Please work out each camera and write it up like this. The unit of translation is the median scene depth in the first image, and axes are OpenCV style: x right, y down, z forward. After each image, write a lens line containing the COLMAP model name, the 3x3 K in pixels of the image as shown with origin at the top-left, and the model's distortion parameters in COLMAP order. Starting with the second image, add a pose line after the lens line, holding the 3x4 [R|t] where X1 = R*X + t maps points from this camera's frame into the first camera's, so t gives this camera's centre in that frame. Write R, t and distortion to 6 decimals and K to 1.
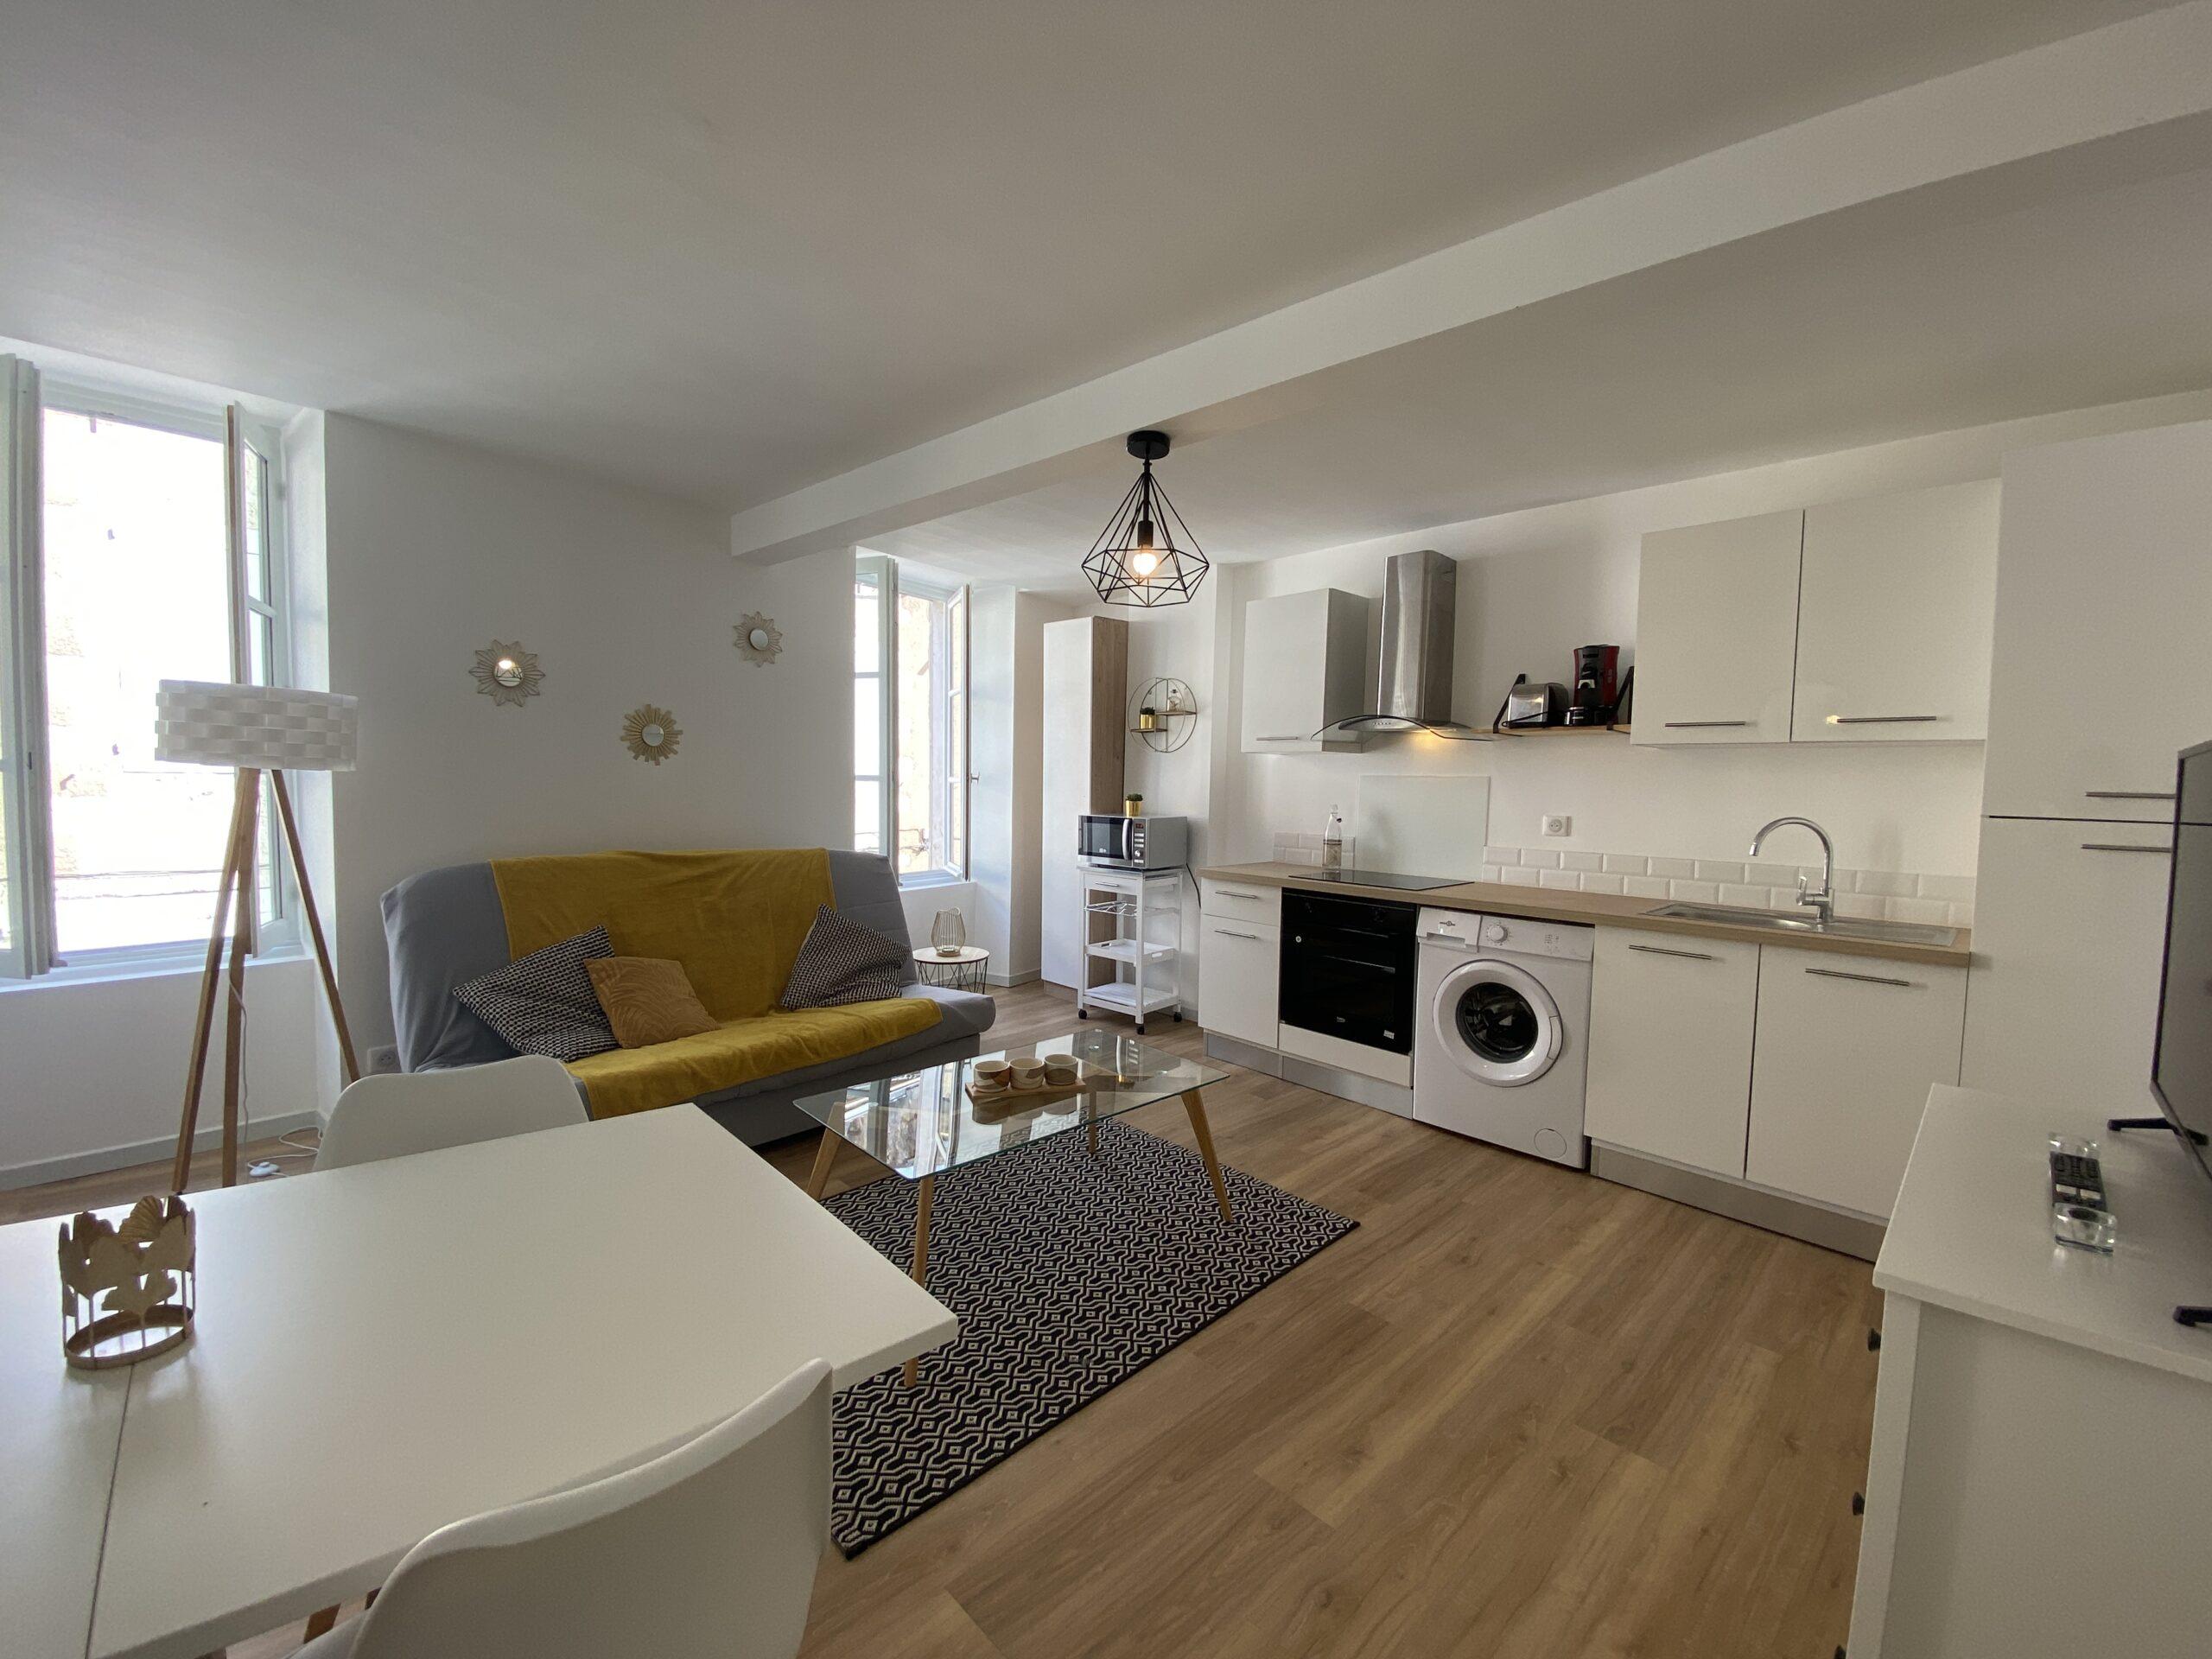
lens RADIAL K [[884.0, 0, 1102.6], [0, 884.0, 827.5], [0, 0, 1]] dist [0.030783, -0.026022]
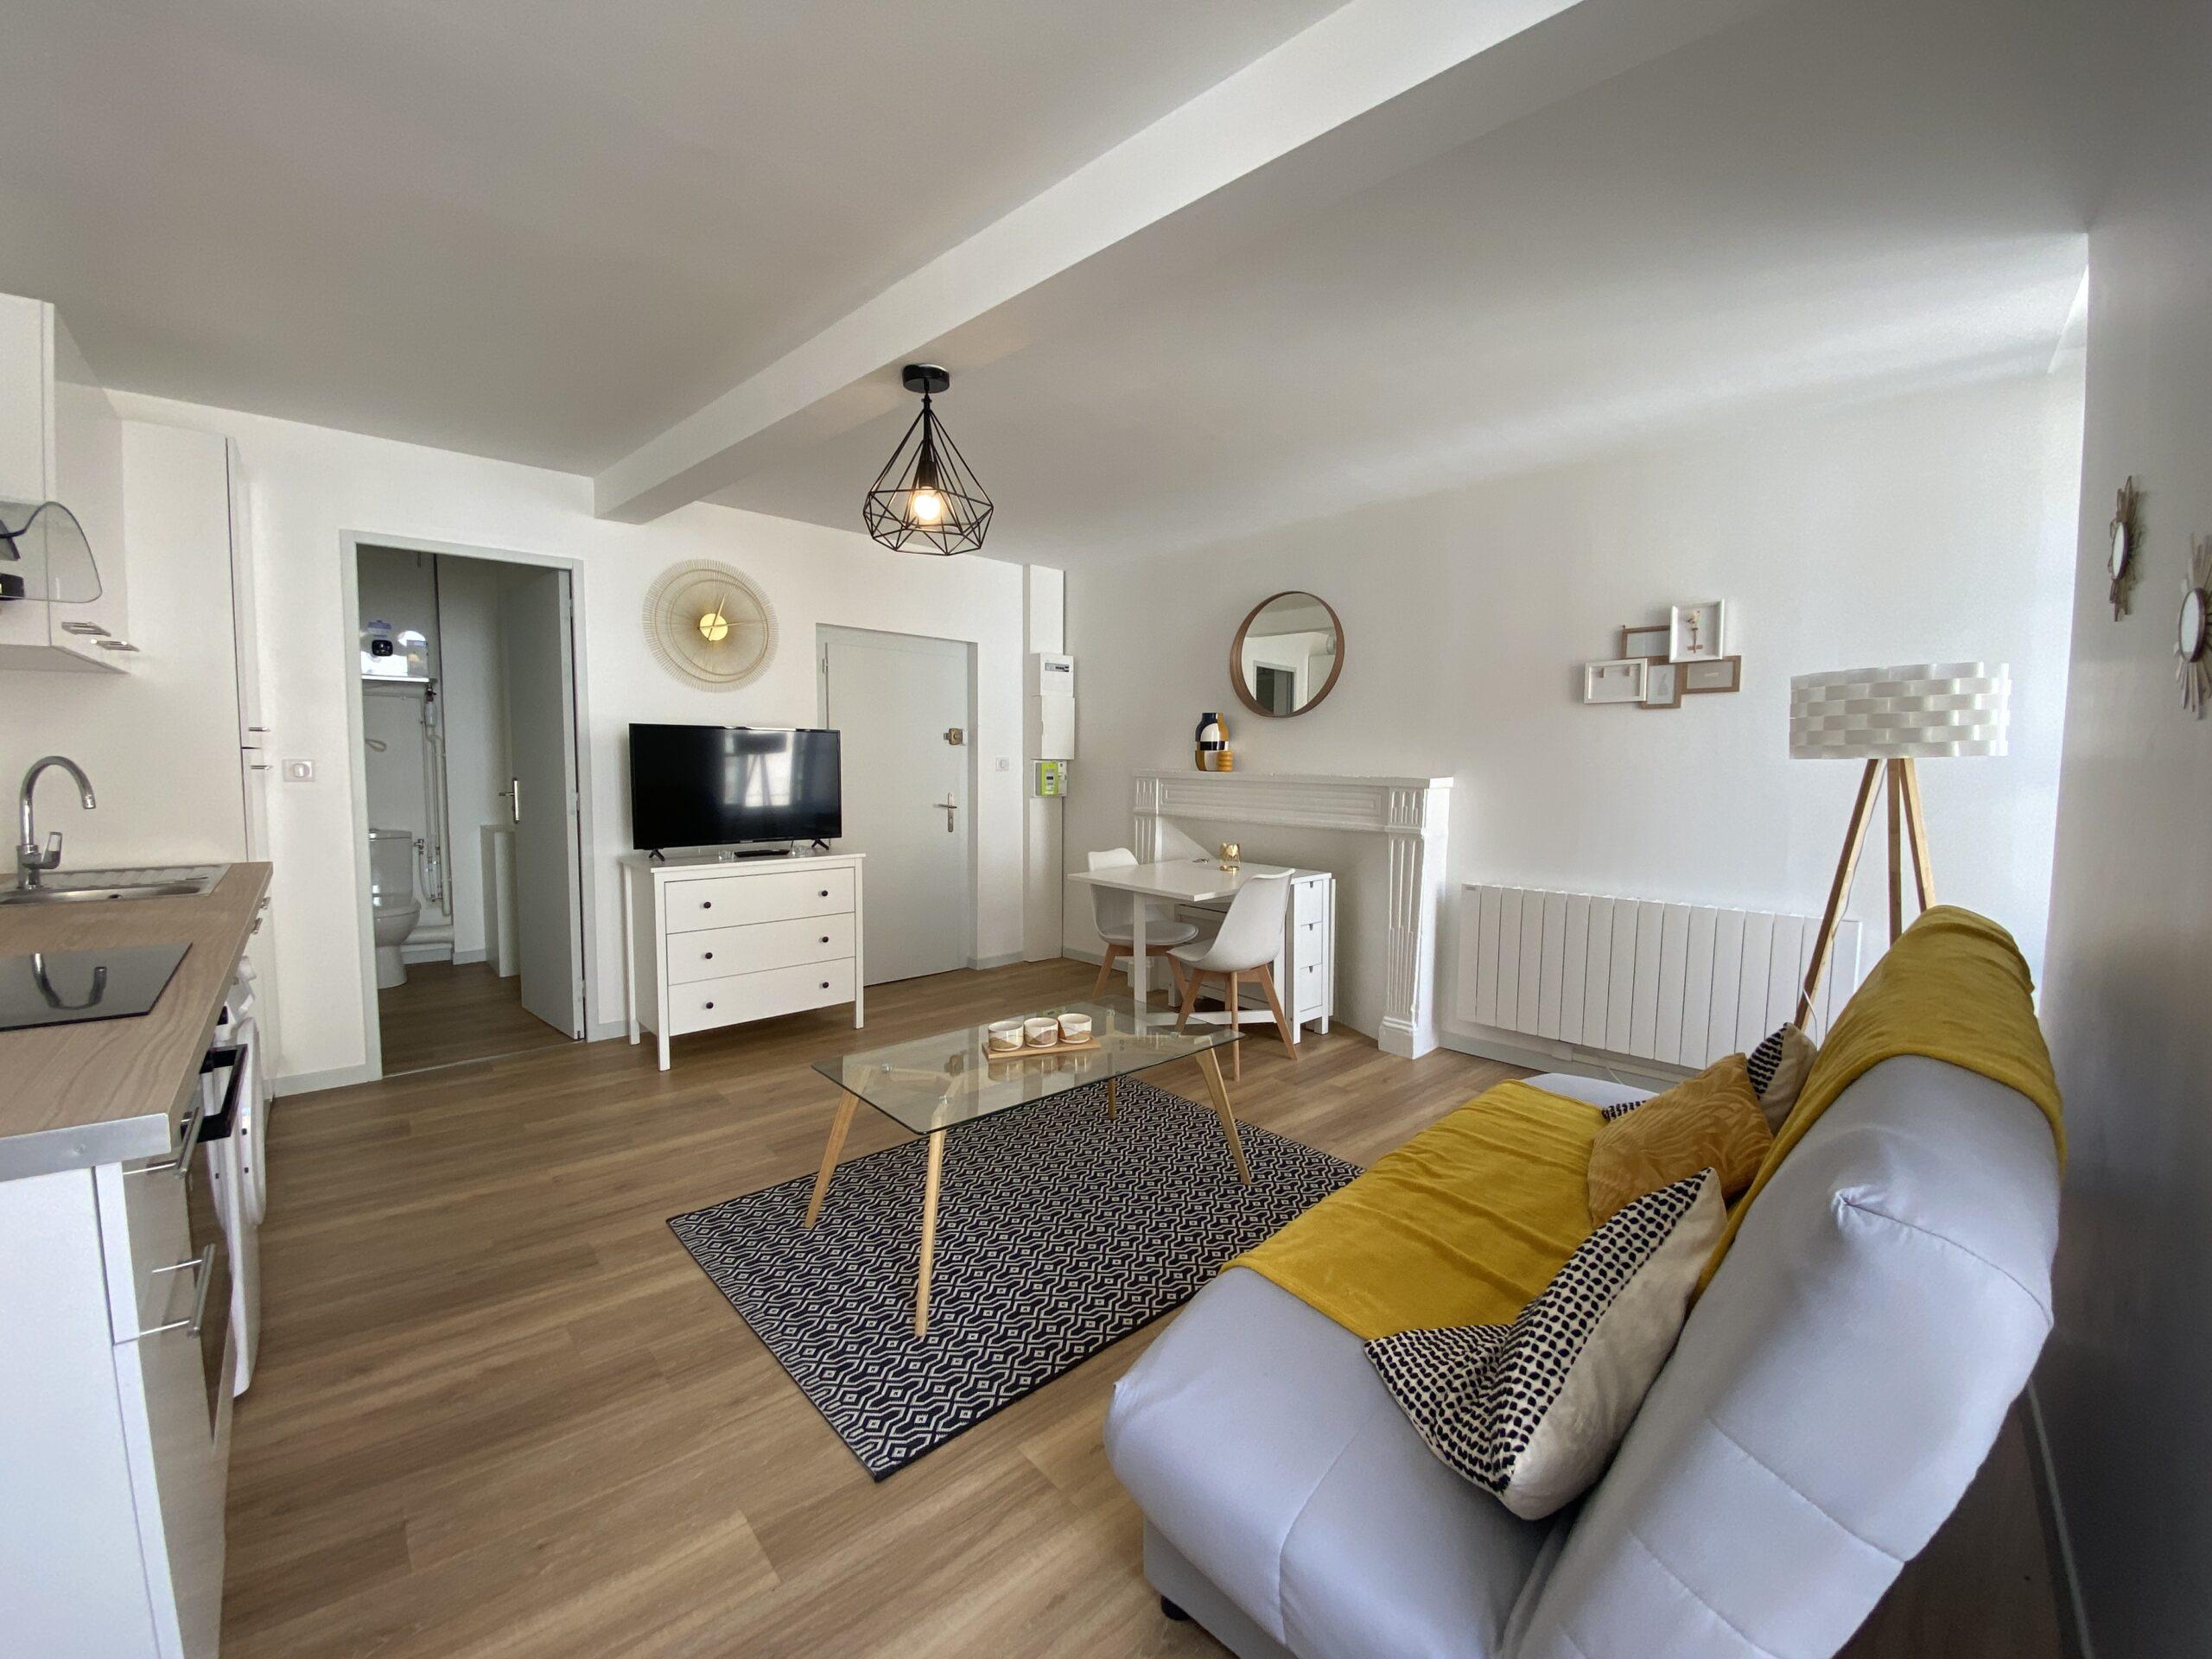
lens RADIAL K [[884.0, 0, 1102.6], [0, 884.0, 827.5], [0, 0, 1]] dist [0.030783, -0.026022]
pose [[-0.998818, -0.036964, 0.031565, -0.119000], [-0.032949, 0.992298, 0.119409, -0.052596], [-0.035736, 0.118227, -0.992343, 1.284376]]
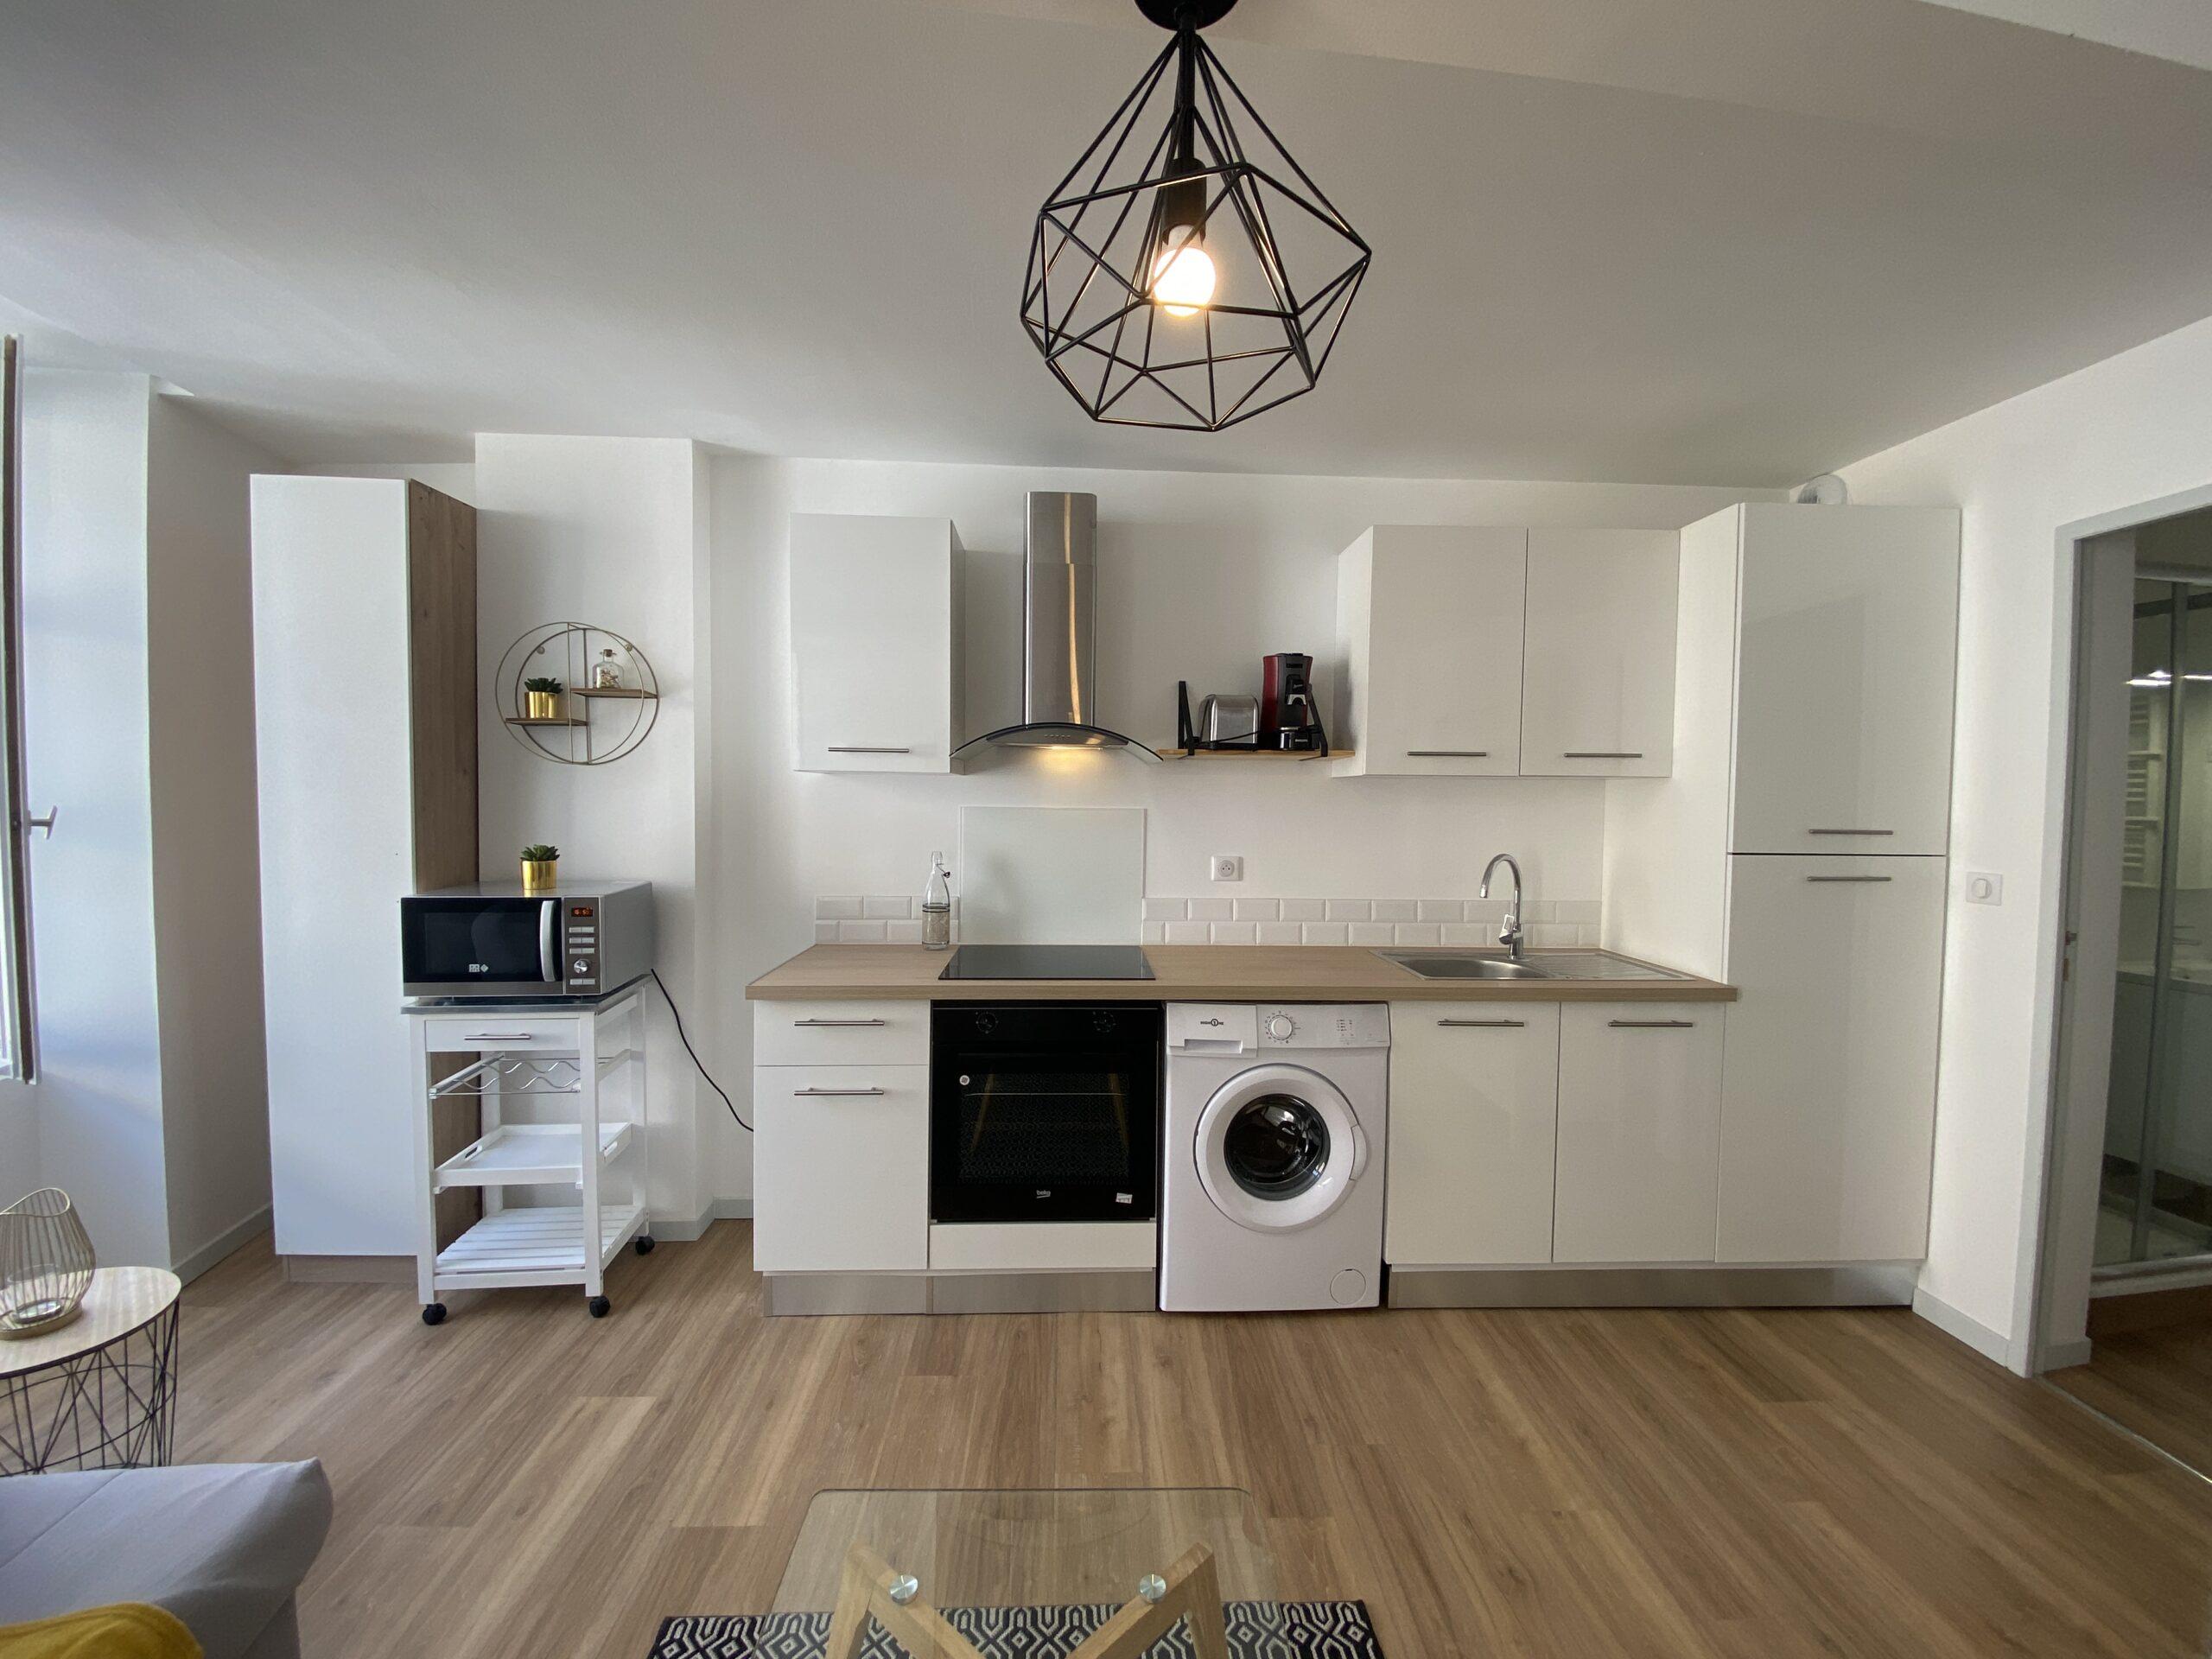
lens RADIAL K [[884.0, 0, 1102.6], [0, 884.0, 827.5], [0, 0, 1]] dist [0.030783, -0.026022]
pose [[0.658698, -0.041142, 0.751282, -0.168398], [0.039594, 0.999016, 0.019994, -0.057170], [-0.751365, 0.016576, 0.659678, 0.512926]]
